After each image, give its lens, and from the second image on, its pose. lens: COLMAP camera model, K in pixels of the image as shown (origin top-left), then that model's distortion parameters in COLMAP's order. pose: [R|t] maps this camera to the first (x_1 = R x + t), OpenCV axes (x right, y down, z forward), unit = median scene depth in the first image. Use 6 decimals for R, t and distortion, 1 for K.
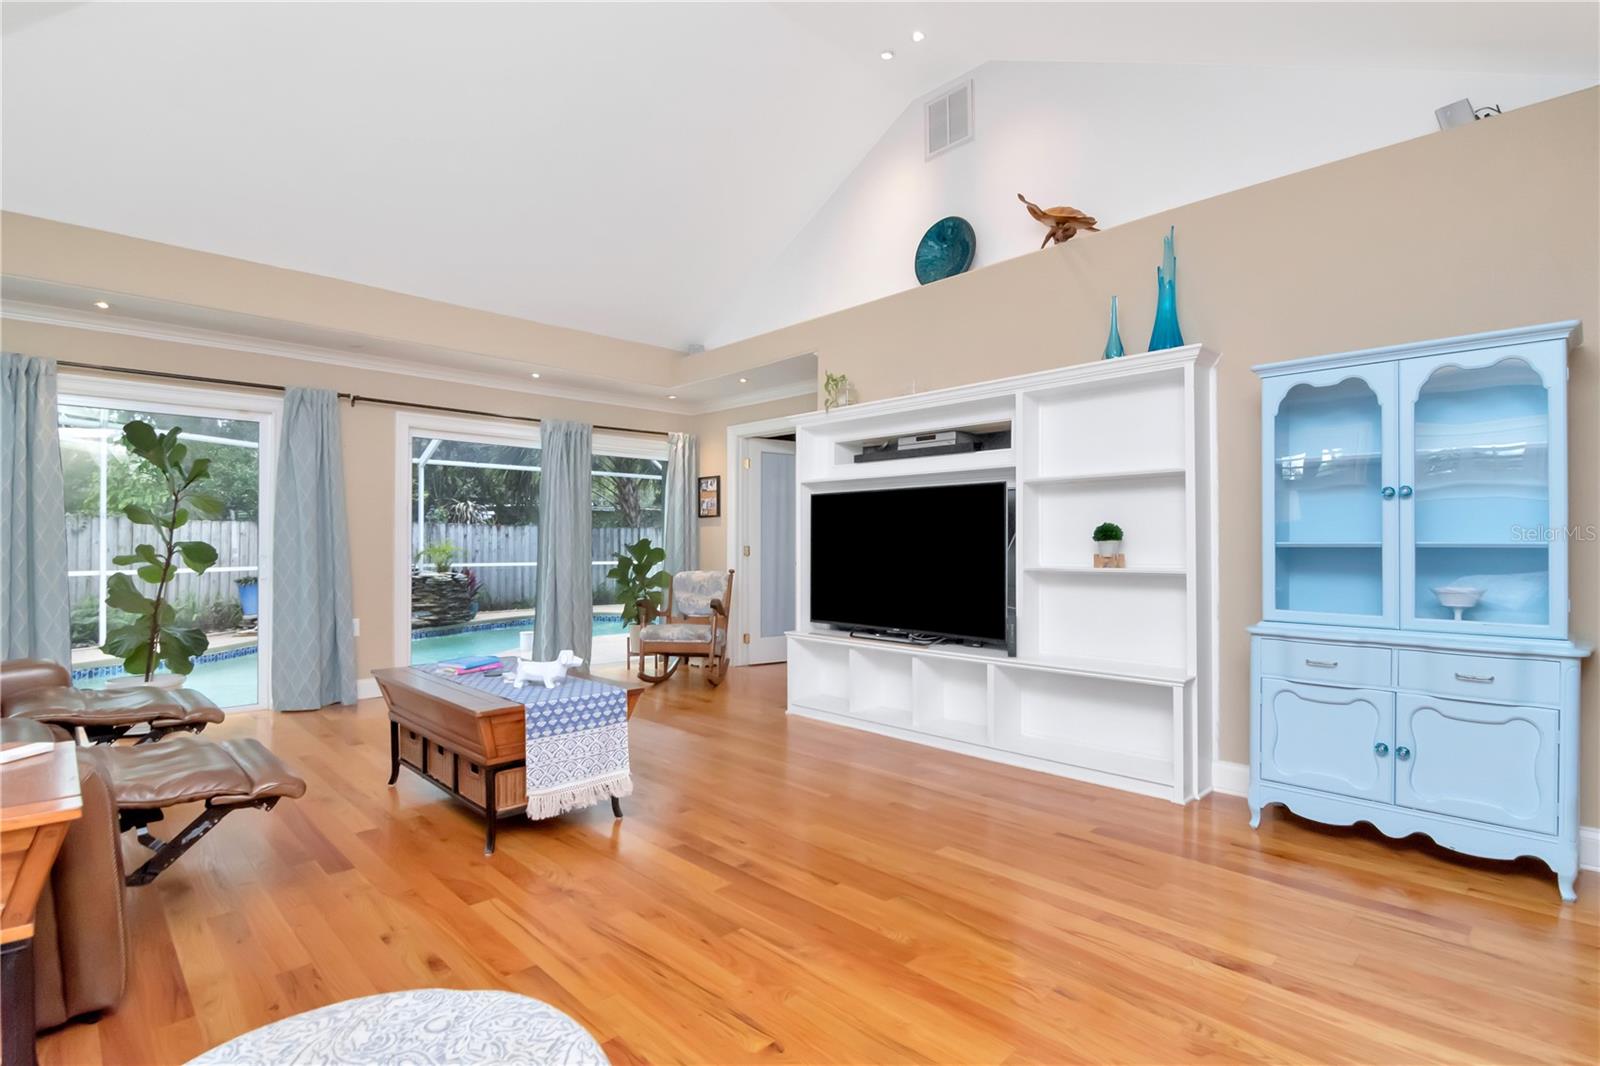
lens RADIAL K [[772.3, 0, 754.2], [0, 772.3, 534.4], [0, 0, 1]] dist [-0.001091, -0.002143]
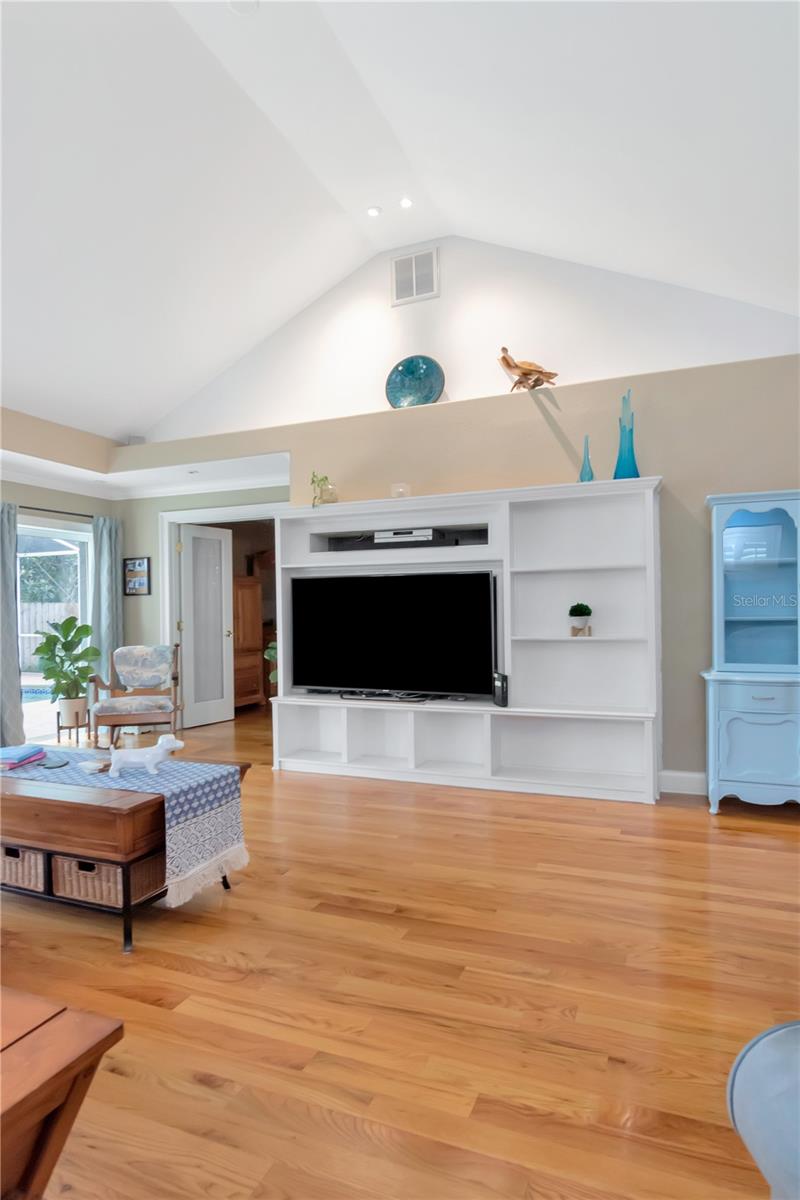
lens RADIAL K [[641.8, 0, 363.5], [0, 641.8, 611.5], [0, 0, 1]] dist [-0.002565, -0.000145]
pose [[0.914371, -0.015136, 0.404594, -0.301556], [0.011081, 0.999862, 0.012363, -0.016540], [-0.404726, -0.006821, 0.914413, 0.111606]]
